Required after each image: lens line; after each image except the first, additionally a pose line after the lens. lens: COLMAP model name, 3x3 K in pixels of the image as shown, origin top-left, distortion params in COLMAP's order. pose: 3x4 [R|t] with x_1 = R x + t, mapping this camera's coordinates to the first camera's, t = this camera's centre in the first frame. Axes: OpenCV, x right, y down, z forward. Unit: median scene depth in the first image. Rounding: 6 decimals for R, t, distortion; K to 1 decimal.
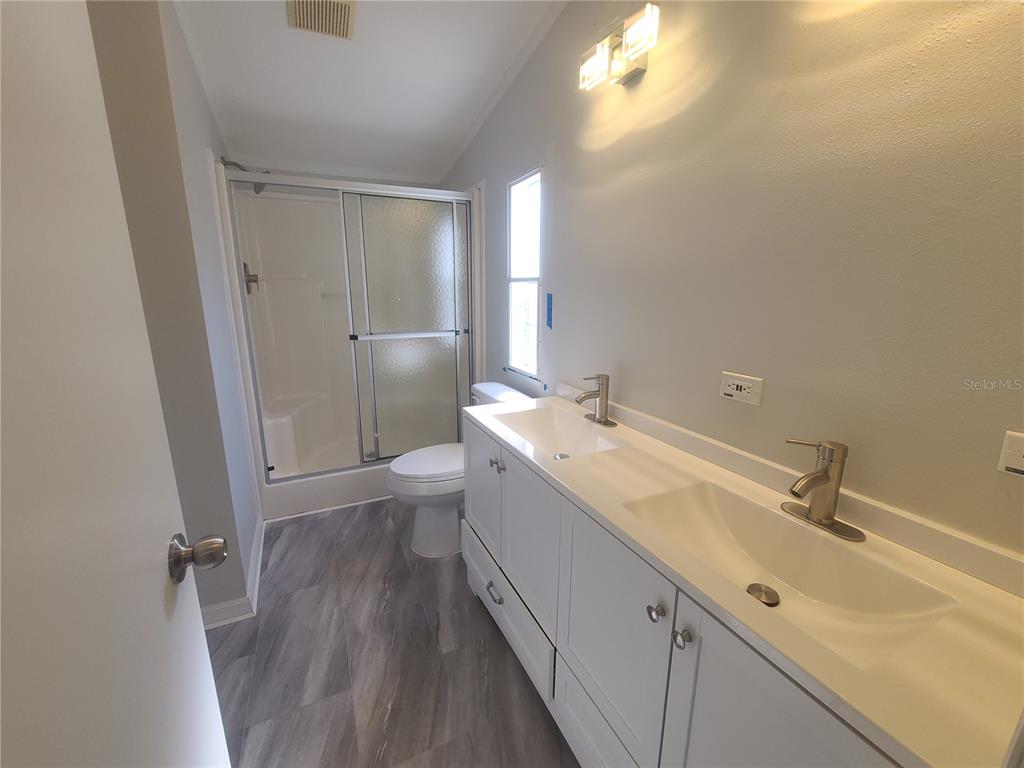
lens RADIAL K [[420.0, 0, 509.5], [0, 420.0, 383.8], [0, 0, 1]] dist [-0.002374, -0.001659]
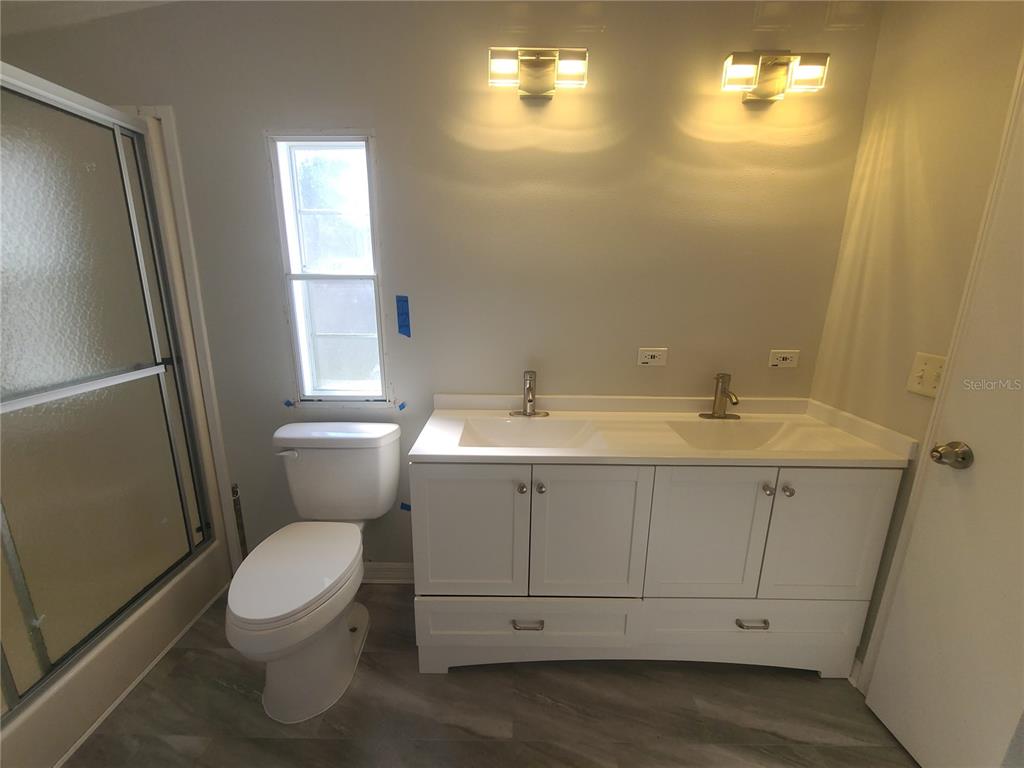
lens RADIAL K [[420.0, 0, 508.6], [0, 420.0, 385.5], [0, 0, 1]] dist [-0.002374, -0.001659]
pose [[0.428333, -0.209321, 0.879042, -0.768002], [0.193149, 0.971526, 0.137228, -0.147040], [-0.882737, 0.111007, 0.456567, 0.576520]]
